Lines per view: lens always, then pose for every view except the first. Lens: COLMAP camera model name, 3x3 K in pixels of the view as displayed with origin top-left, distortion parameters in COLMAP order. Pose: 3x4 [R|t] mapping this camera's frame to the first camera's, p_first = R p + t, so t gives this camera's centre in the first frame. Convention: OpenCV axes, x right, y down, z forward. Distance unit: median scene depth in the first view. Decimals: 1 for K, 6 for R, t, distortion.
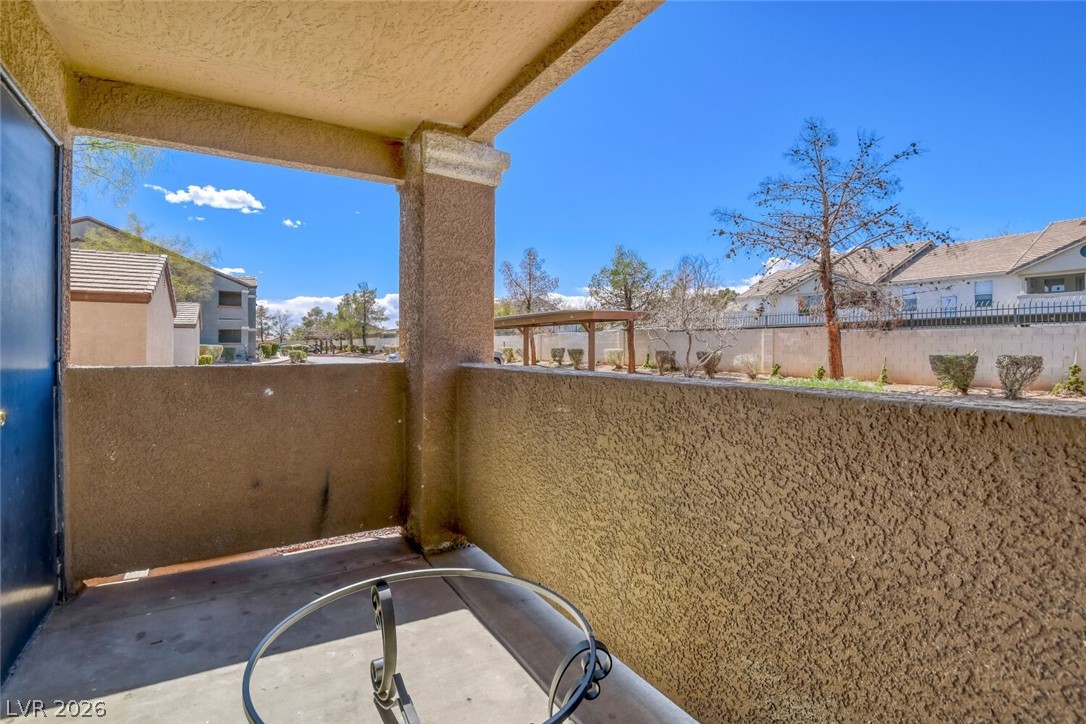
lens RADIAL K [[520.5, 0, 547.7], [0, 520.5, 356.8], [0, 0, 1]] dist [-0.012869, -0.002063]
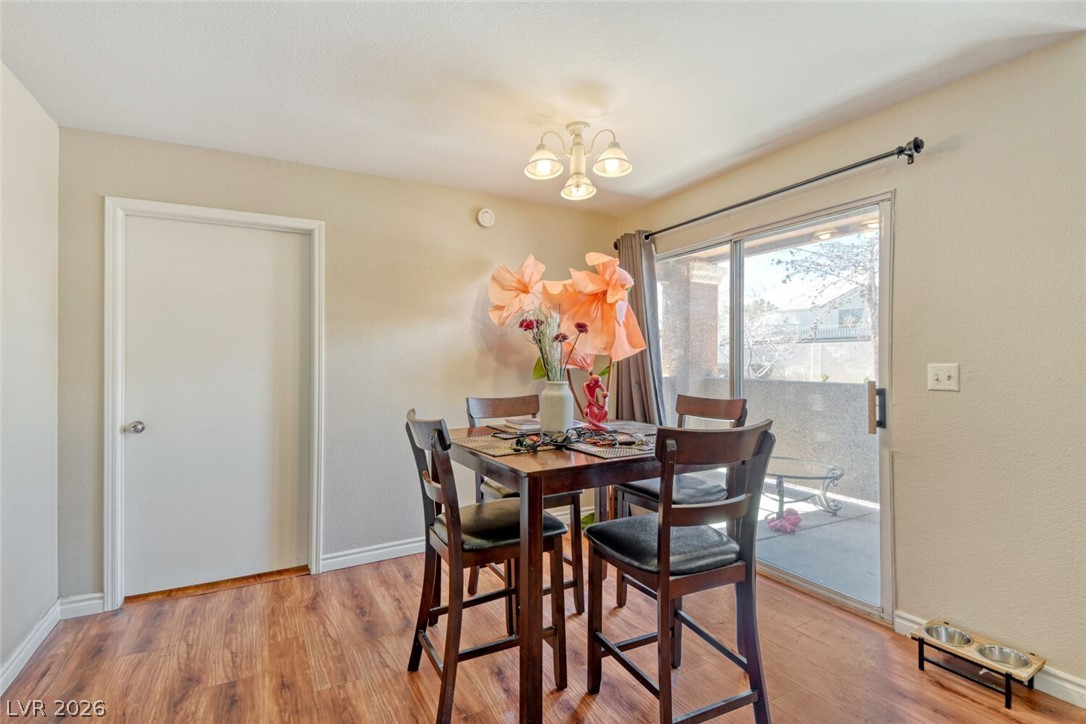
lens RADIAL K [[520.5, 0, 543.0], [0, 520.5, 359.0], [0, 0, 1]] dist [-0.012869, -0.002063]
pose [[0.998147, -0.009205, -0.060149, -0.261007], [0.008099, 0.999794, -0.018608, -0.008911], [0.060308, 0.018086, 0.998016, -0.391341]]
